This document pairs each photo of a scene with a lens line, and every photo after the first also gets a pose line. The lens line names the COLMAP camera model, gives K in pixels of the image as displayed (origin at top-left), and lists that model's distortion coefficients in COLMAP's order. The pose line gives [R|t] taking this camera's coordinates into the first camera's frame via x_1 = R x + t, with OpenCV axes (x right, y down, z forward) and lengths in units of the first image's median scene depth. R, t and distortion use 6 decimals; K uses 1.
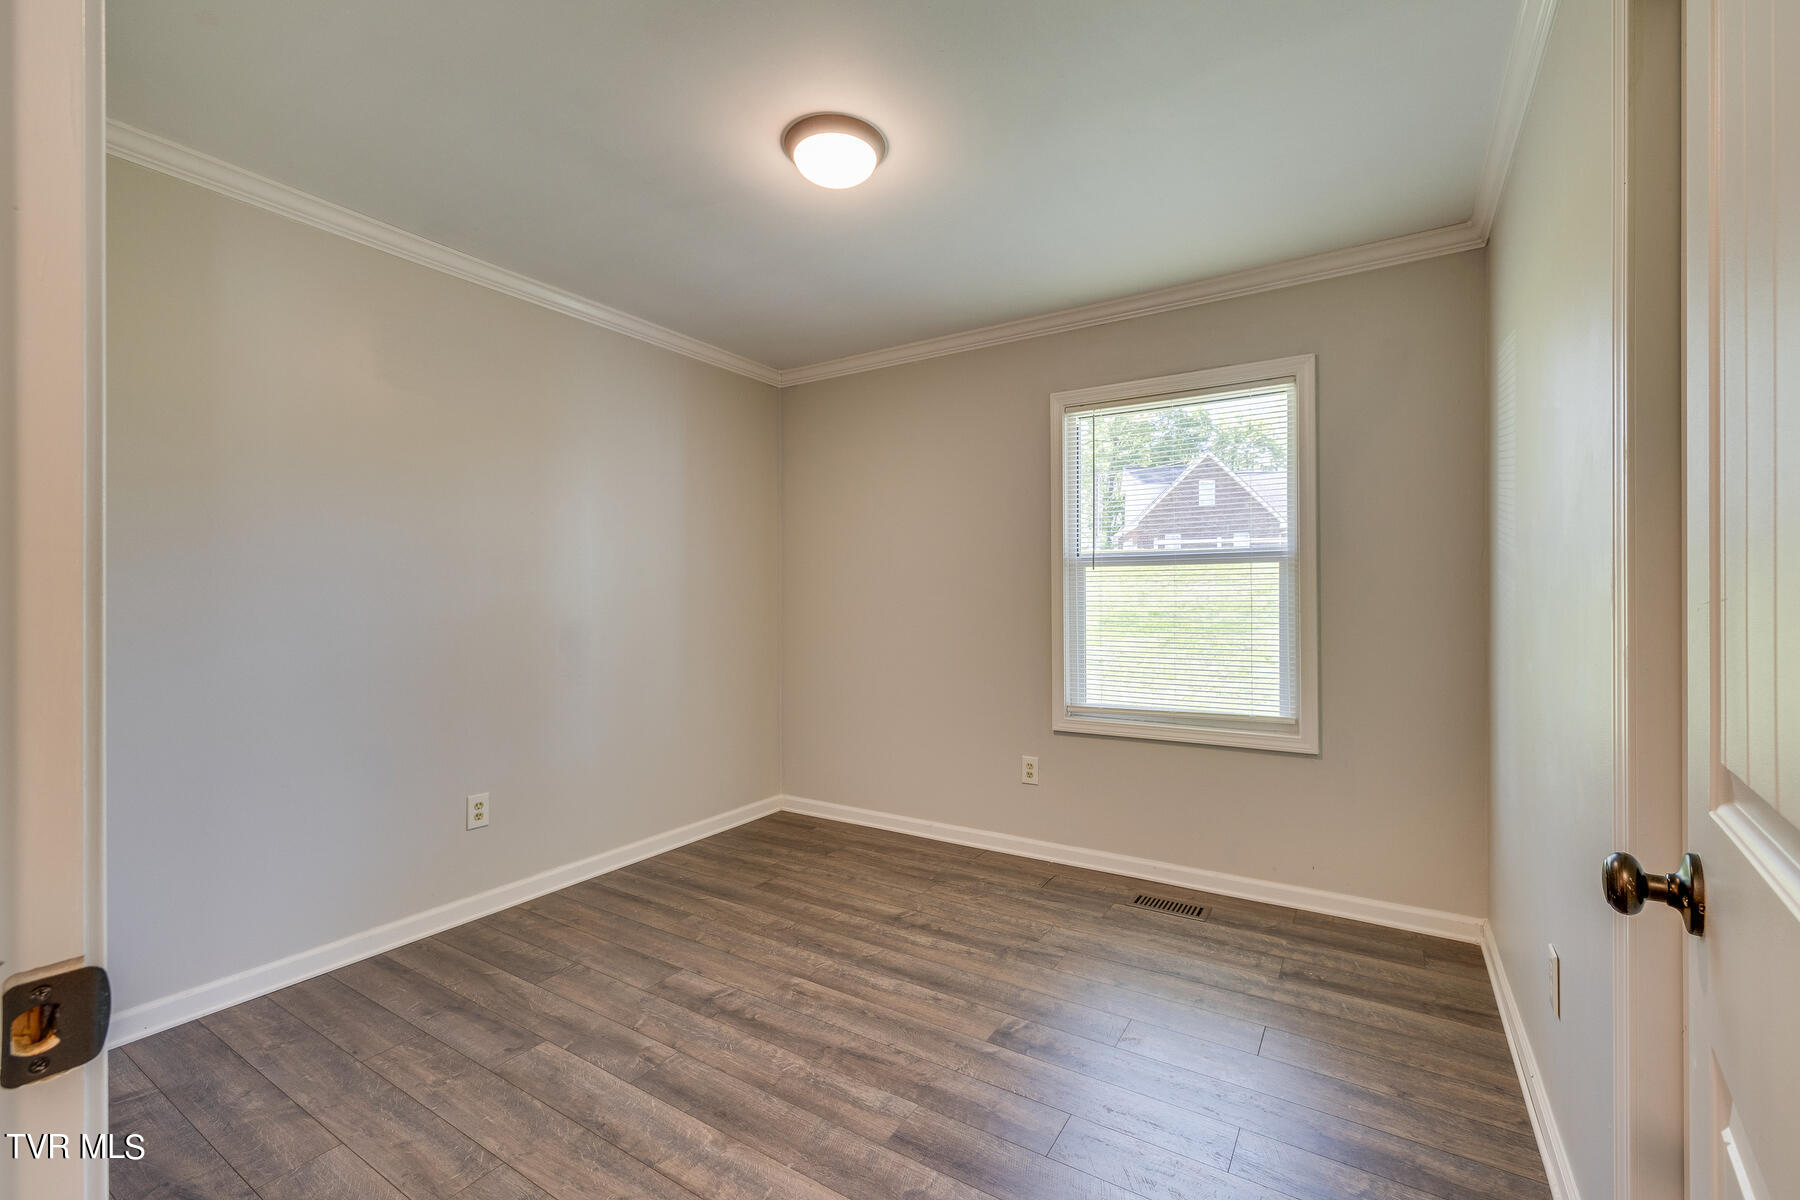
lens RADIAL K [[759.7, 0, 903.2], [0, 759.7, 598.7], [0, 0, 1]] dist [0.001694, 0.000044]
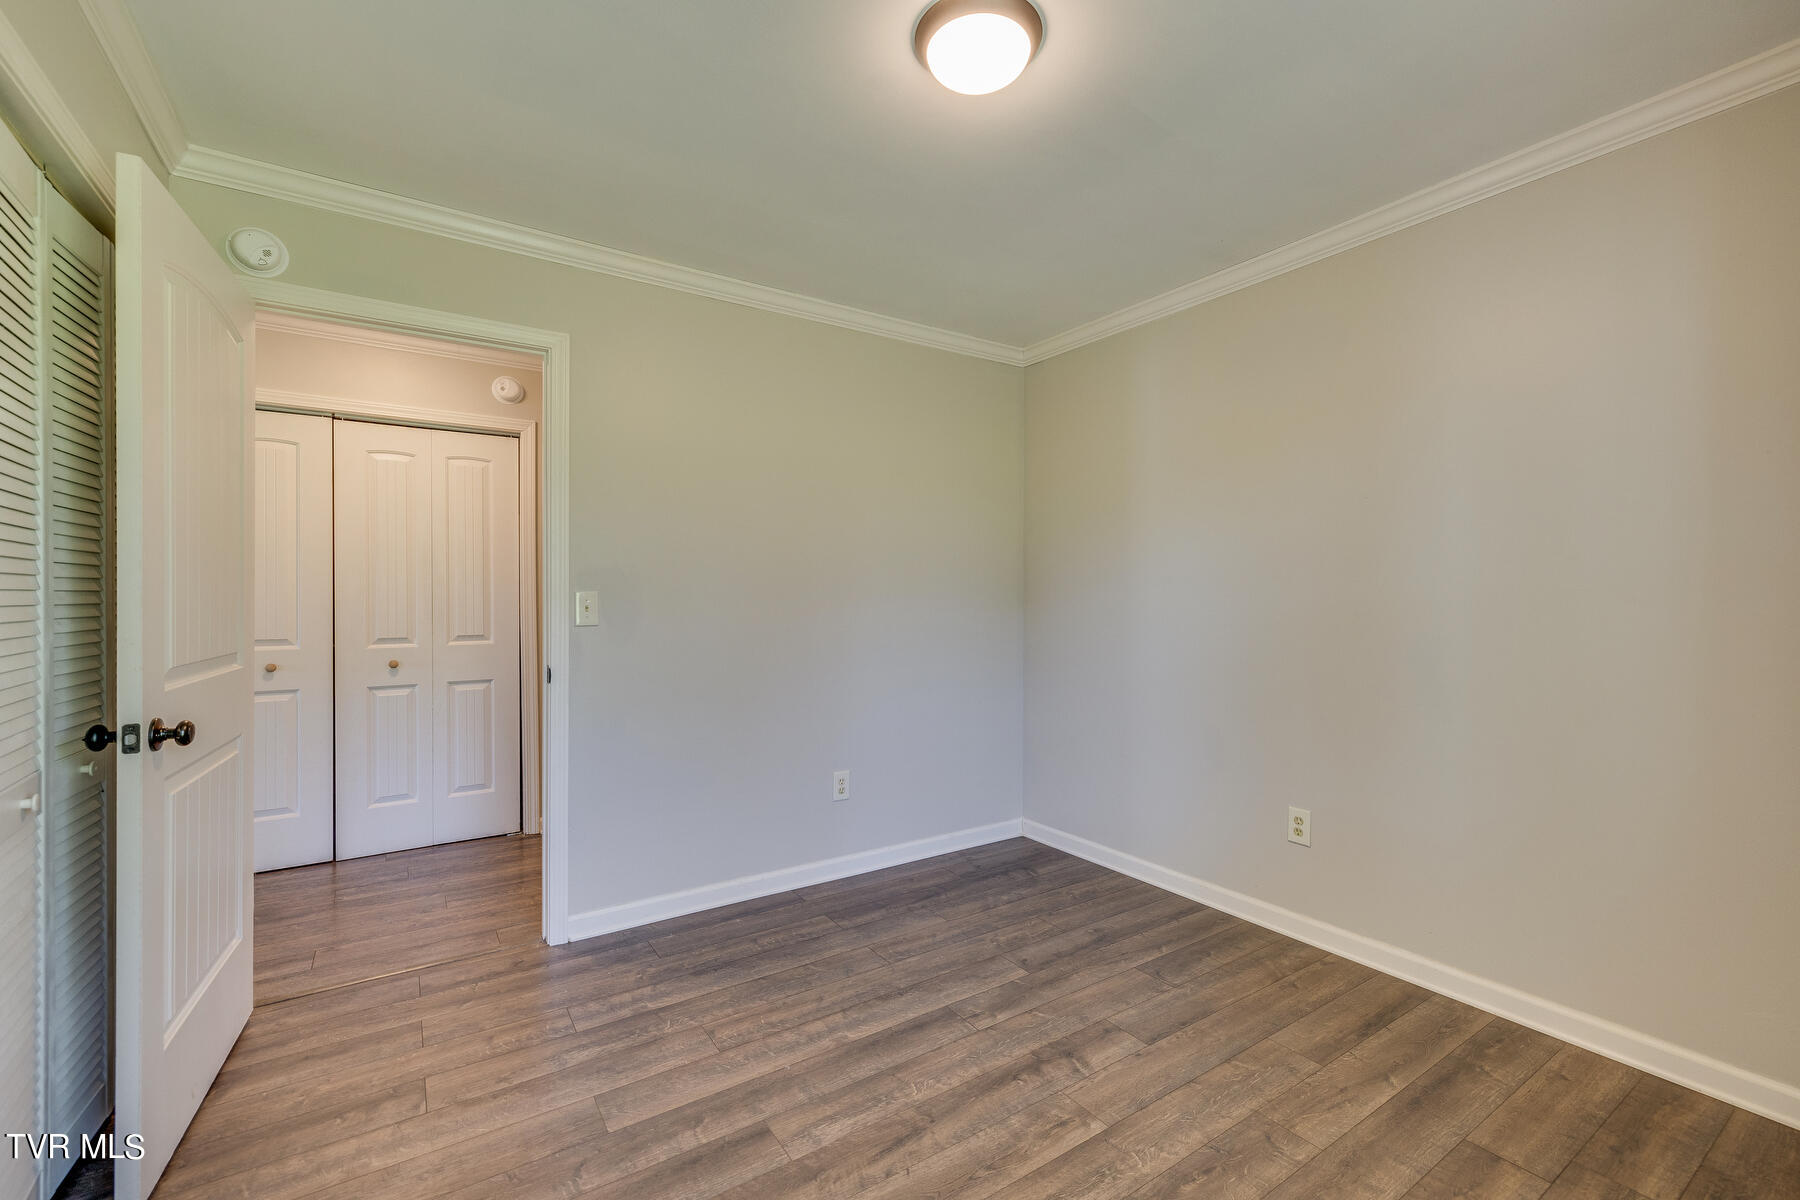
lens RADIAL K [[759.7, 0, 905.0], [0, 759.7, 596.2], [0, 0, 1]] dist [0.001694, 0.000044]
pose [[-0.405402, 0.002591, -0.914135, 0.625153], [0.003489, 0.999993, 0.001287, -0.011618], [0.914132, -0.002668, -0.405408, 1.168276]]
